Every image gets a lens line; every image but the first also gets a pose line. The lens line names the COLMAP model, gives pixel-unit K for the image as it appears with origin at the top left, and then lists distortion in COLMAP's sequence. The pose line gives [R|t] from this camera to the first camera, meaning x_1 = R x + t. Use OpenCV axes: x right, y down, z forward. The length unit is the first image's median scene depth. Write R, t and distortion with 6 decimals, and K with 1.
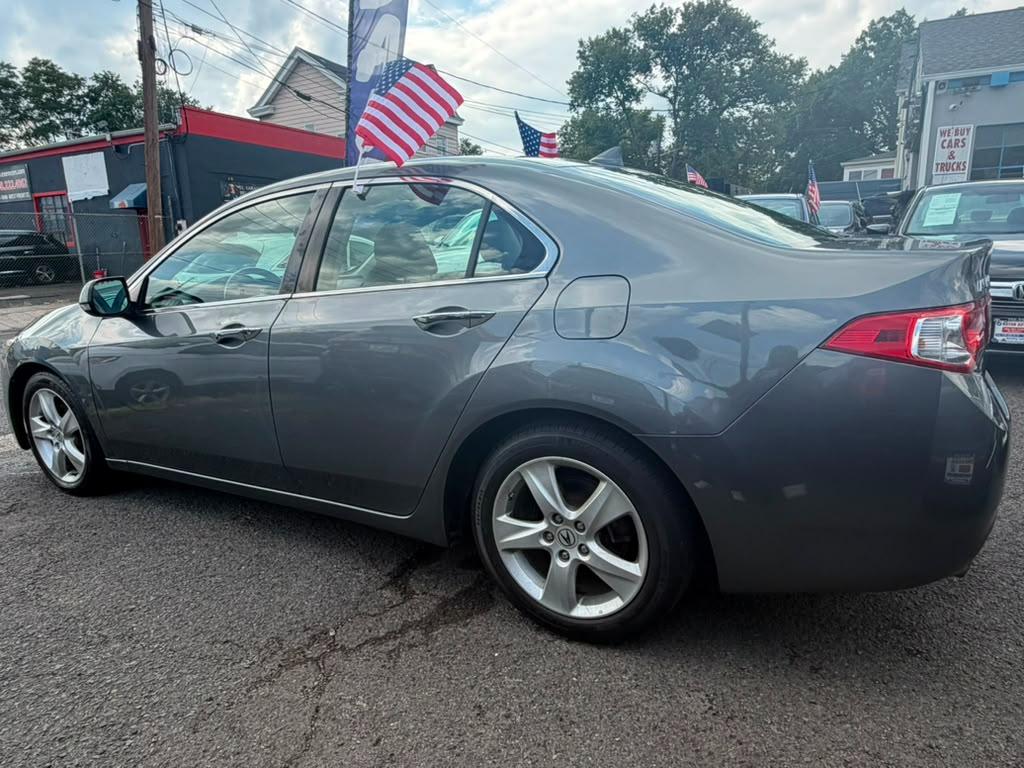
lens RADIAL K [[649.9, 0, 518.7], [0, 649.9, 385.2], [0, 0, 1]] dist [-0.000383, 0.001683]
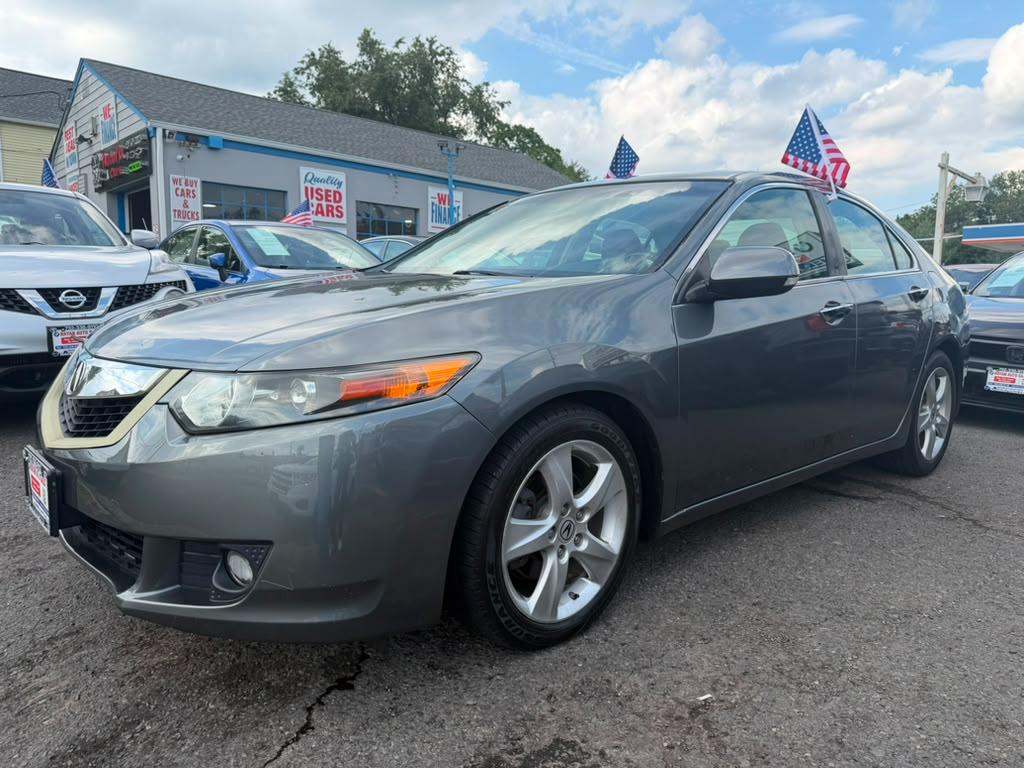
lens RADIAL K [[734.2, 0, 515.0], [0, 734.2, 387.0], [0, 0, 1]] dist [0.006855, -0.010490]
pose [[0.298664, -0.084203, 0.950636, -0.267103], [0.175594, 0.983943, 0.031986, -0.013422], [-0.938065, 0.157373, 0.308654, 0.174493]]
